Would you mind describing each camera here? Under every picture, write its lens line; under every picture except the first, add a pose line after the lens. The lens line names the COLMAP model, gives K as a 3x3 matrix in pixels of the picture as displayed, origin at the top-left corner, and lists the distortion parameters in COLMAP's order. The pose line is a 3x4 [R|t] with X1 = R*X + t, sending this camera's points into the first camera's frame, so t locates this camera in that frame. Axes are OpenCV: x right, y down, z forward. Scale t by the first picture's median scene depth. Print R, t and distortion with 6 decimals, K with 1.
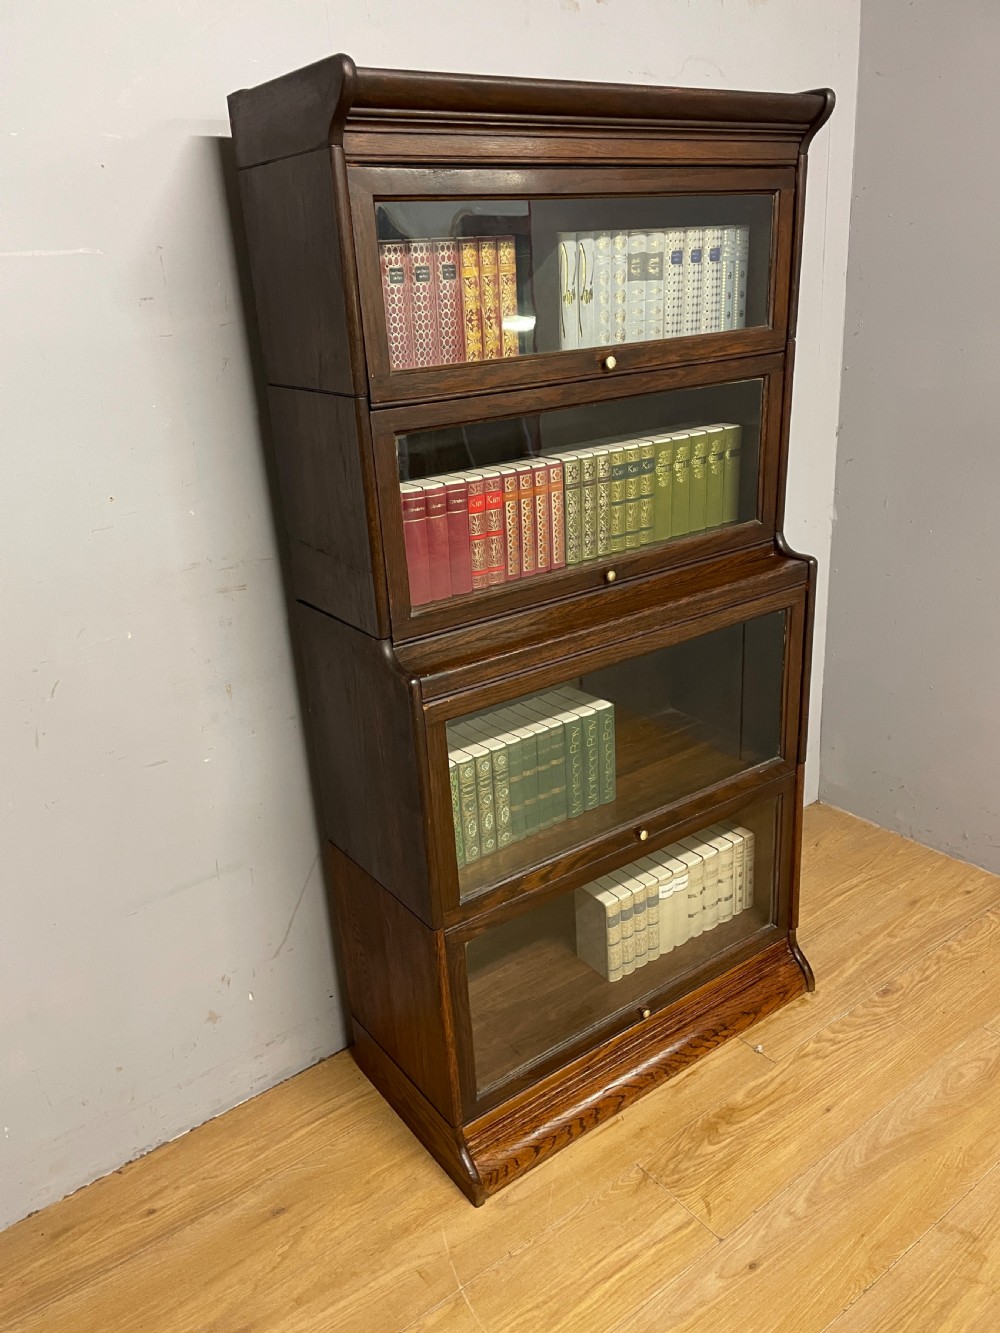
lens RADIAL K [[1007.7, 0, 495.4], [0, 1007.7, 673.7], [0, 0, 1]] dist [0.099065, -0.125824]
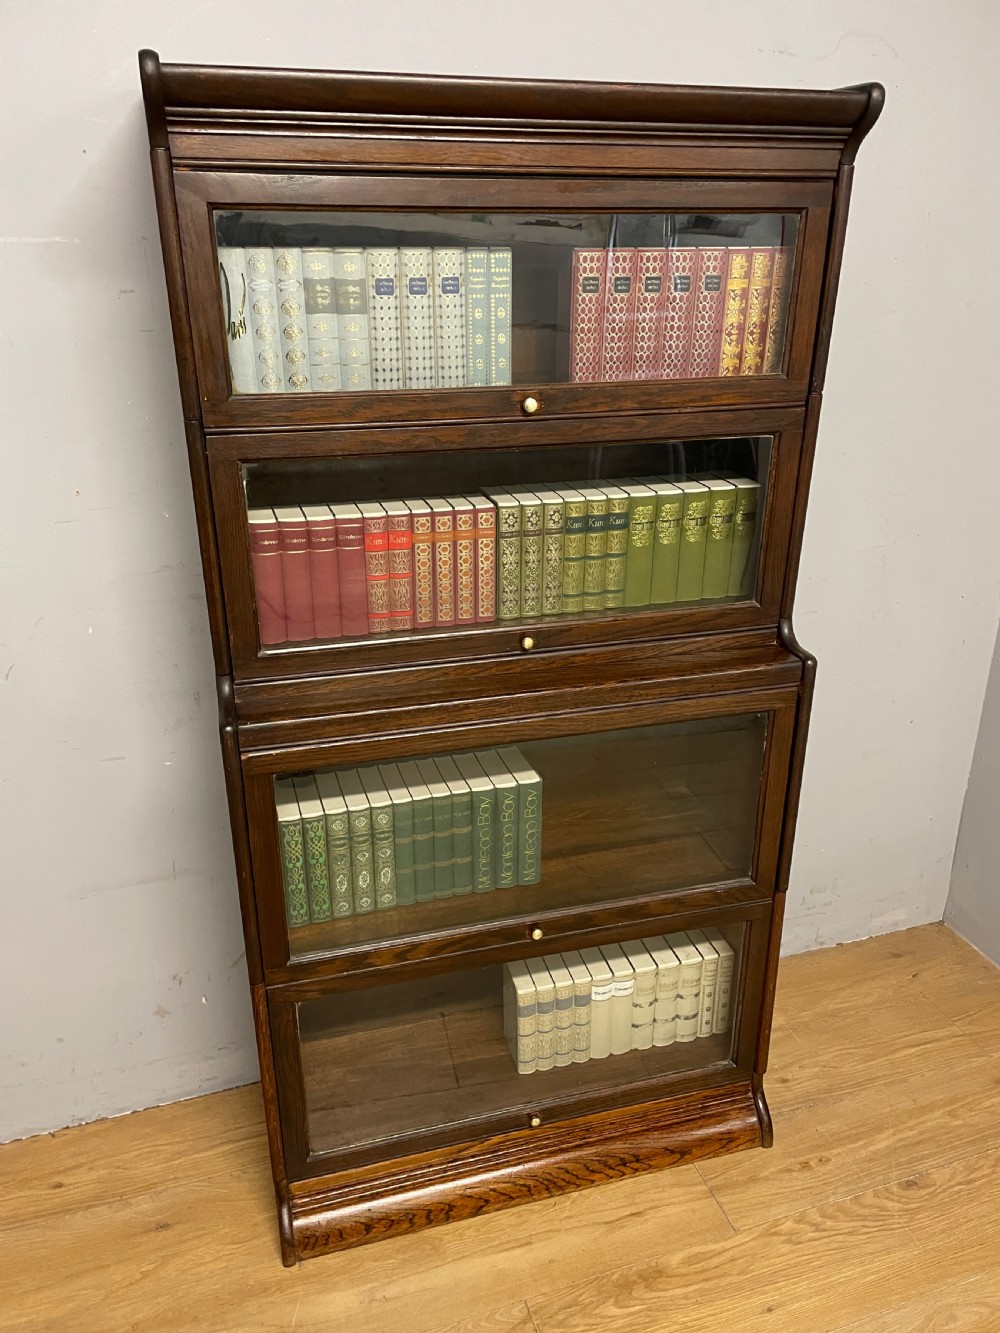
lens RADIAL K [[1007.7, 0, 501.1], [0, 1007.7, 677.6], [0, 0, 1]] dist [0.099065, -0.125824]
pose [[0.938863, 0.187536, -0.288732, 0.336438], [-0.175058, 0.982159, 0.068693, -0.118081], [0.296463, -0.013948, 0.954943, 0.148769]]
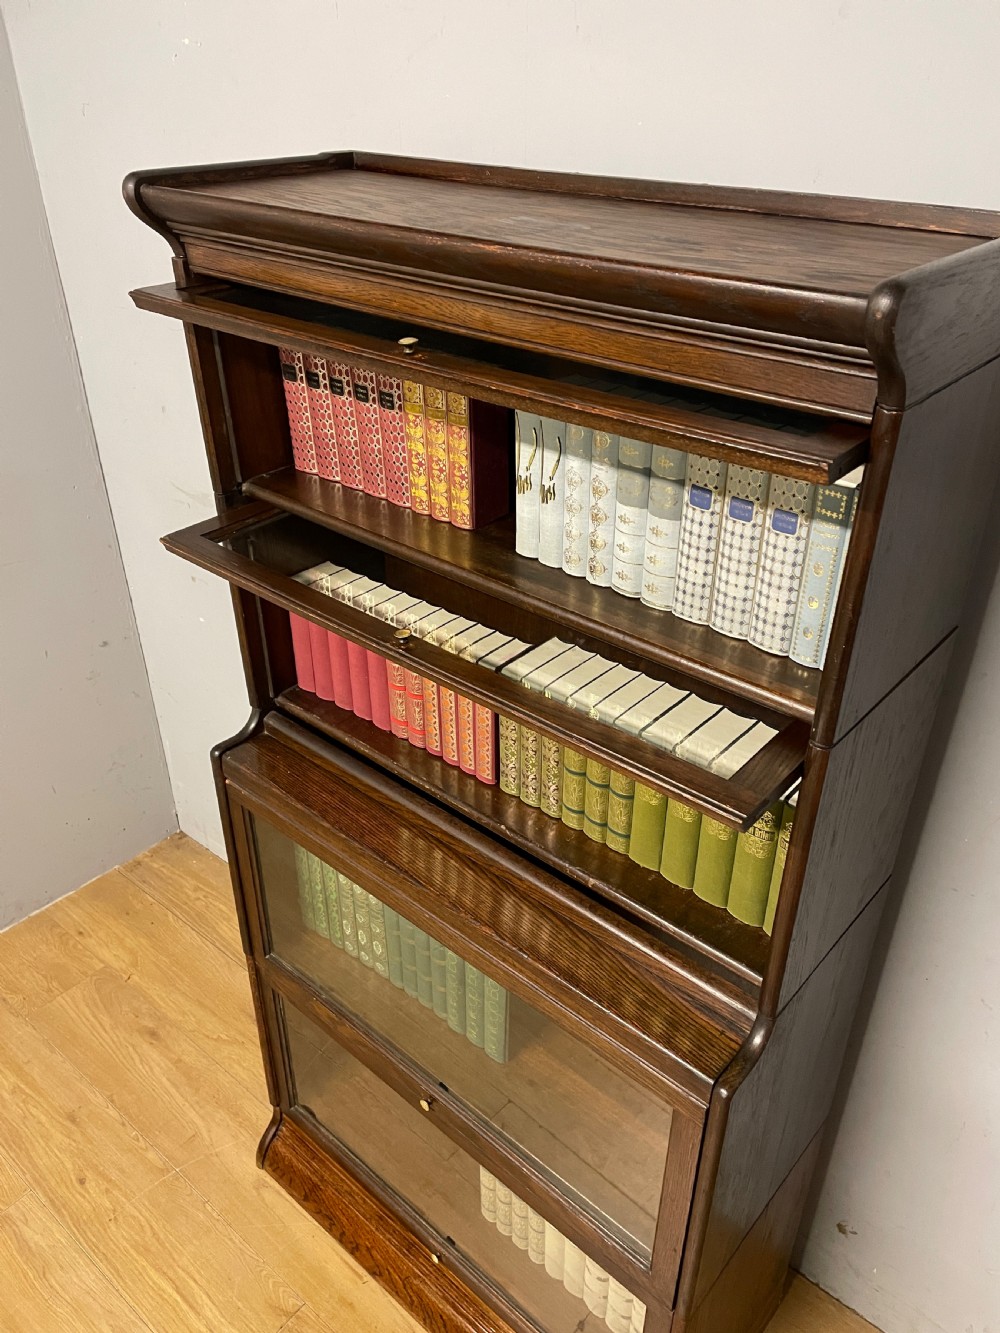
lens RADIAL K [[1007.7, 0, 510.2], [0, 1007.7, 676.7], [0, 0, 1]] dist [0.099065, -0.125824]
pose [[0.230674, 0.560395, -0.795454, 0.631977], [-0.374830, 0.805588, 0.458837, -0.527467], [0.897938, 0.192318, 0.395880, 0.681679]]
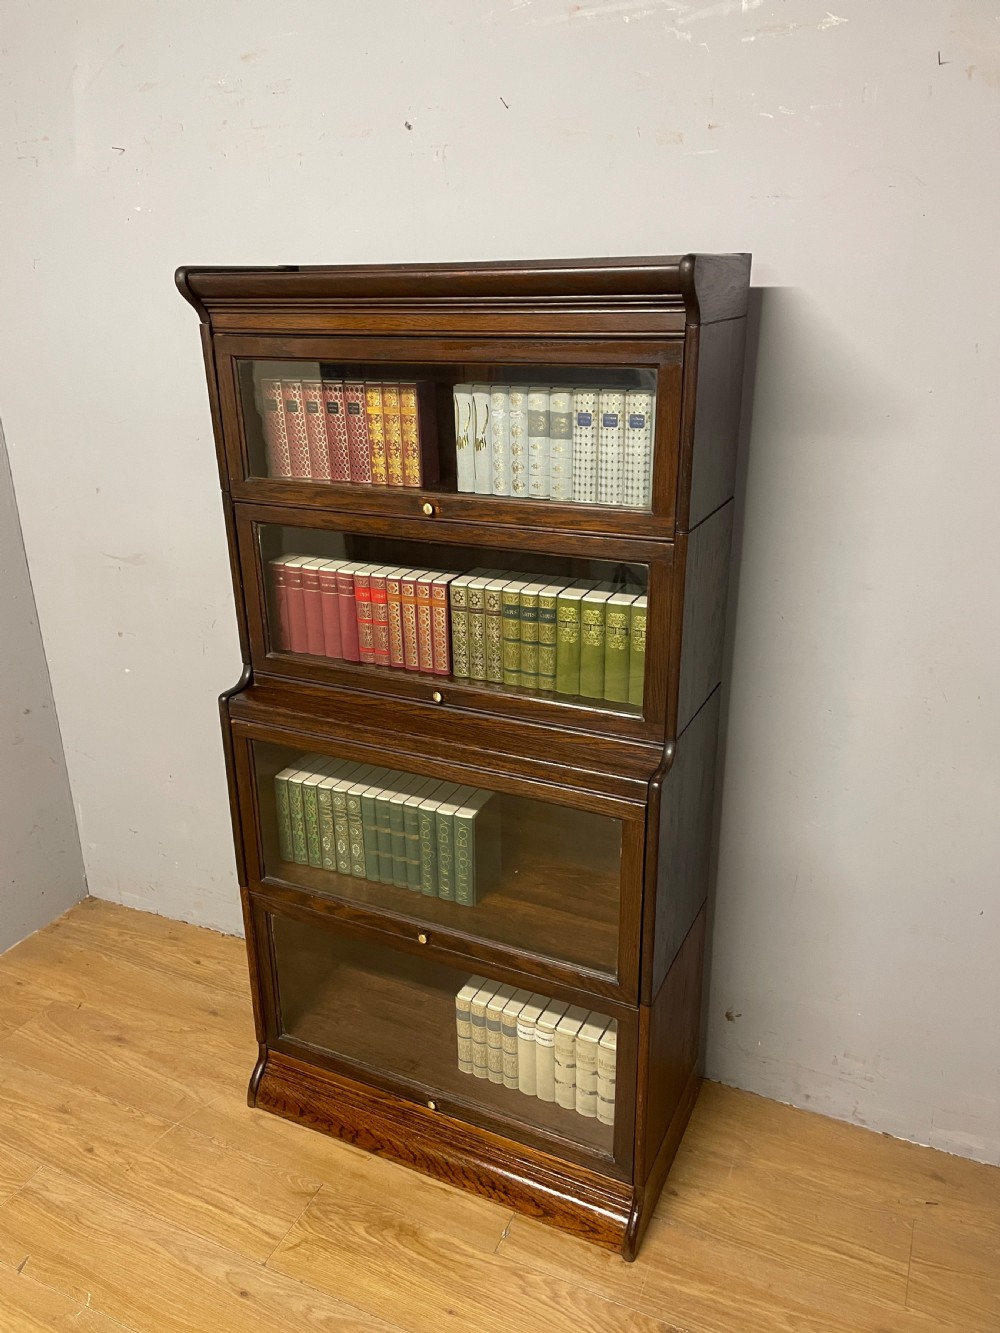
lens RADIAL K [[1007.7, 0, 491.1], [0, 1007.7, 667.2], [0, 0, 1]] dist [0.099065, -0.125824]
pose [[0.474066, 0.356778, -0.804966, 0.946979], [-0.332577, 0.919058, 0.211482, -0.354505], [0.815263, 0.167457, 0.554350, 0.430435]]
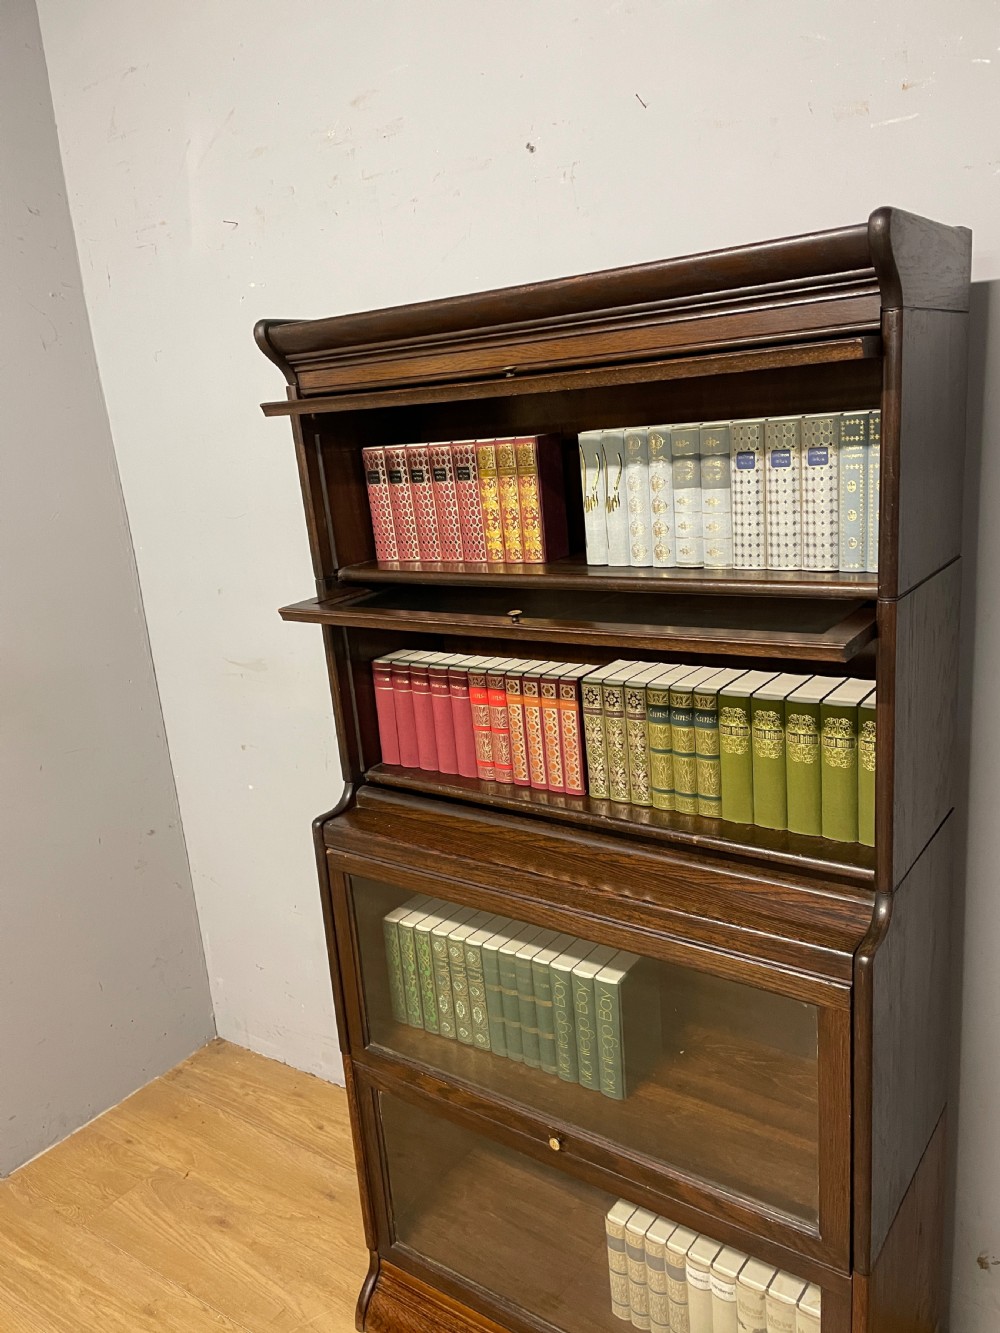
lens RADIAL K [[1007.7, 0, 502.3], [0, 1007.7, 676.5], [0, 0, 1]] dist [0.099065, -0.125824]
pose [[0.320462, 0.267819, -0.908613, 0.788942], [-0.286508, 0.941677, 0.176515, -0.330201], [0.902894, 0.203759, 0.378504, 0.585584]]
